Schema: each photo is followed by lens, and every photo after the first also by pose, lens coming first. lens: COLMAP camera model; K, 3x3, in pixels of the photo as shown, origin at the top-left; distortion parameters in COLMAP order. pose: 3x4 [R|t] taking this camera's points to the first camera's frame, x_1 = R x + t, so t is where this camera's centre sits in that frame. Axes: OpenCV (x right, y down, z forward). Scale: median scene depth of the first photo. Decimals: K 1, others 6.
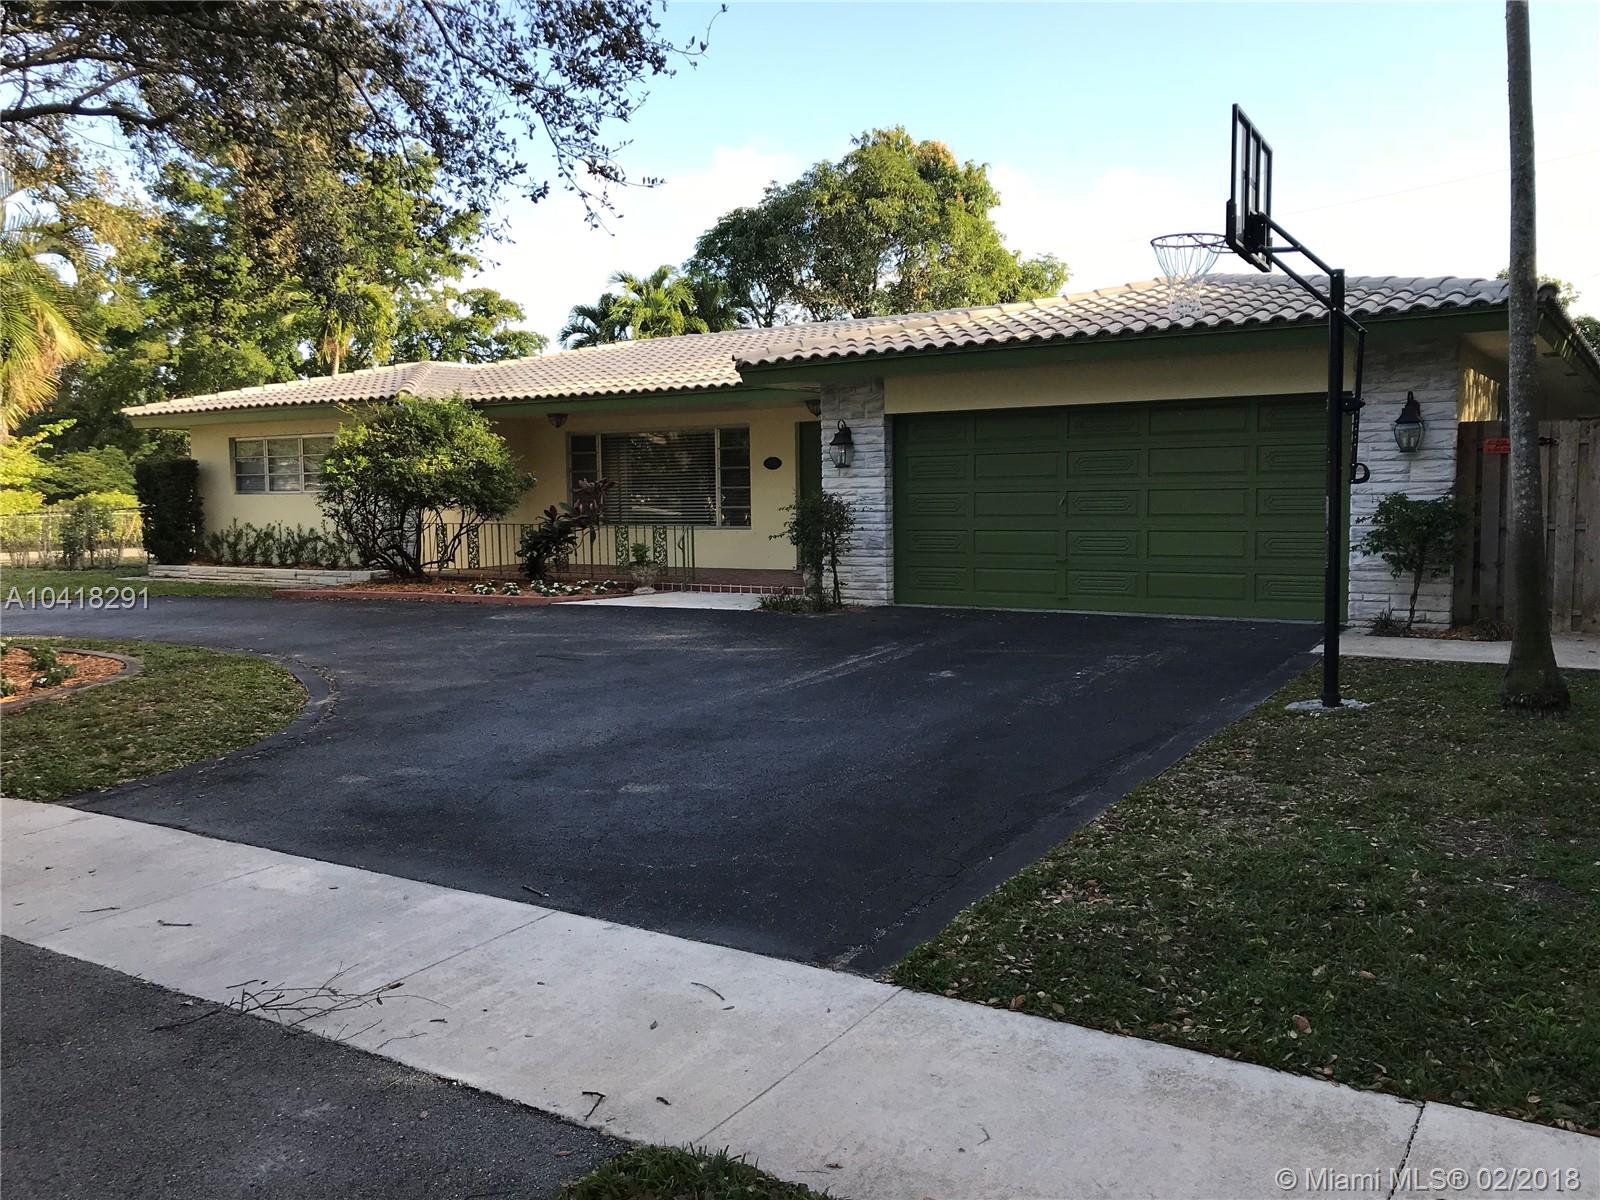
lens RADIAL K [[1313.2, 0, 799.6], [0, 1313.2, 600.3], [0, 0, 1]] dist [0.152829, -0.403418]
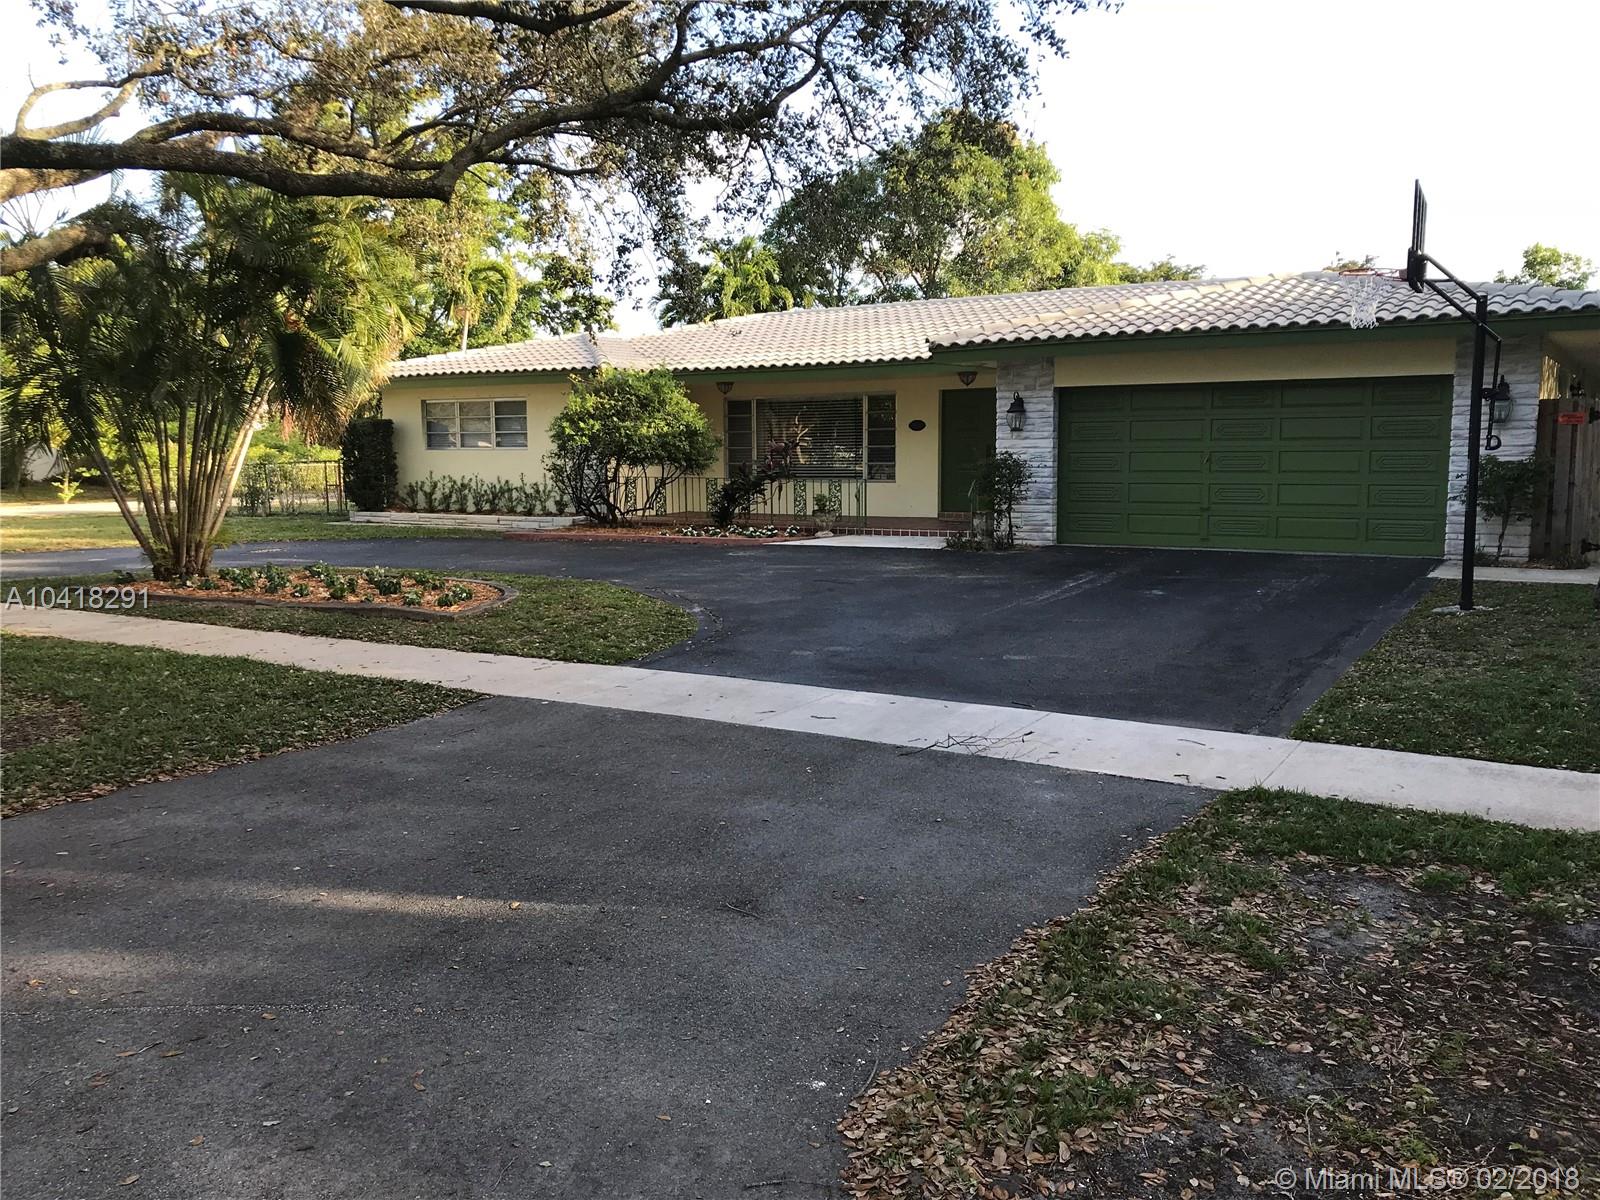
lens RADIAL K [[1316.2, 0, 800.3], [0, 1316.2, 599.8], [0, 0, 1]] dist [0.083561, -0.128061]
pose [[0.999963, 0.003291, 0.007968, -0.145758], [-0.003561, 0.999410, 0.034157, 0.011166], [-0.007851, -0.034184, 0.999385, -0.182732]]
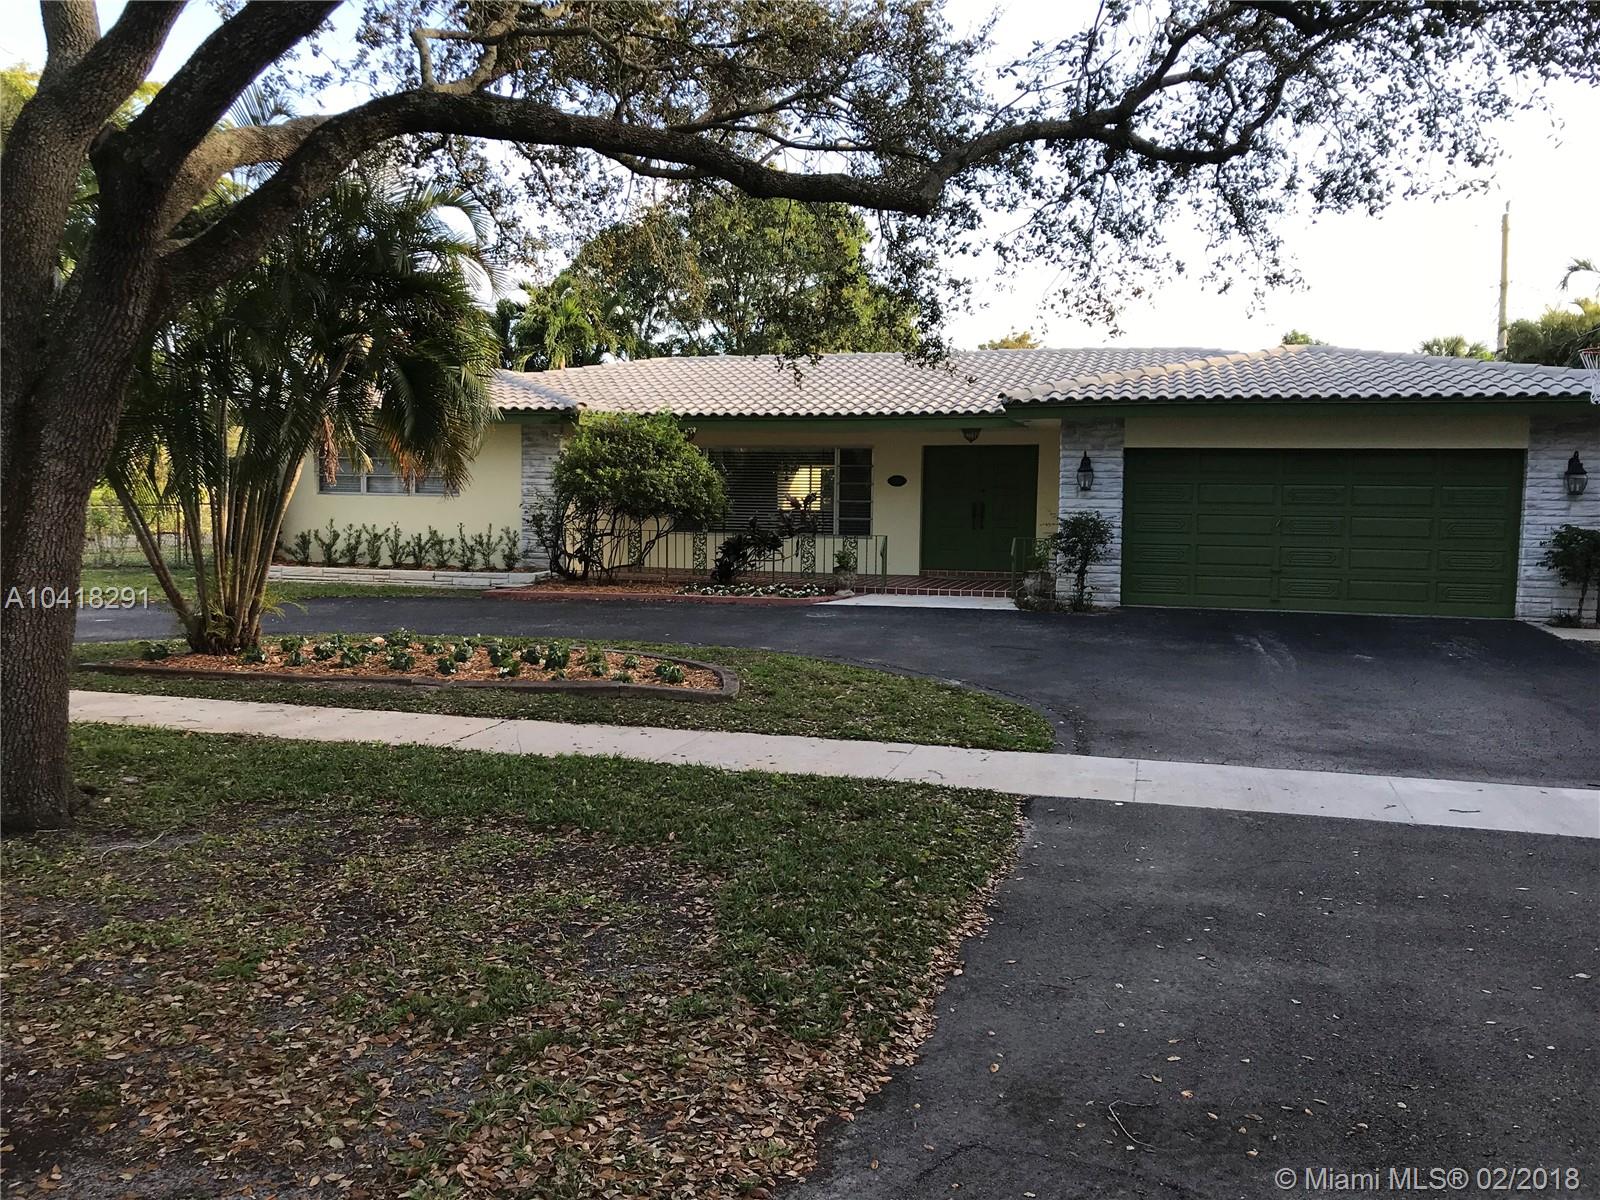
lens RADIAL K [[1316.2, 0, 800.3], [0, 1316.2, 599.8], [0, 0, 1]] dist [0.083561, -0.128061]
pose [[0.961911, 0.003039, 0.273347, -0.452483], [-0.002061, 0.999990, -0.003864, 0.002930], [-0.273356, 0.003154, 0.961908, -0.072058]]
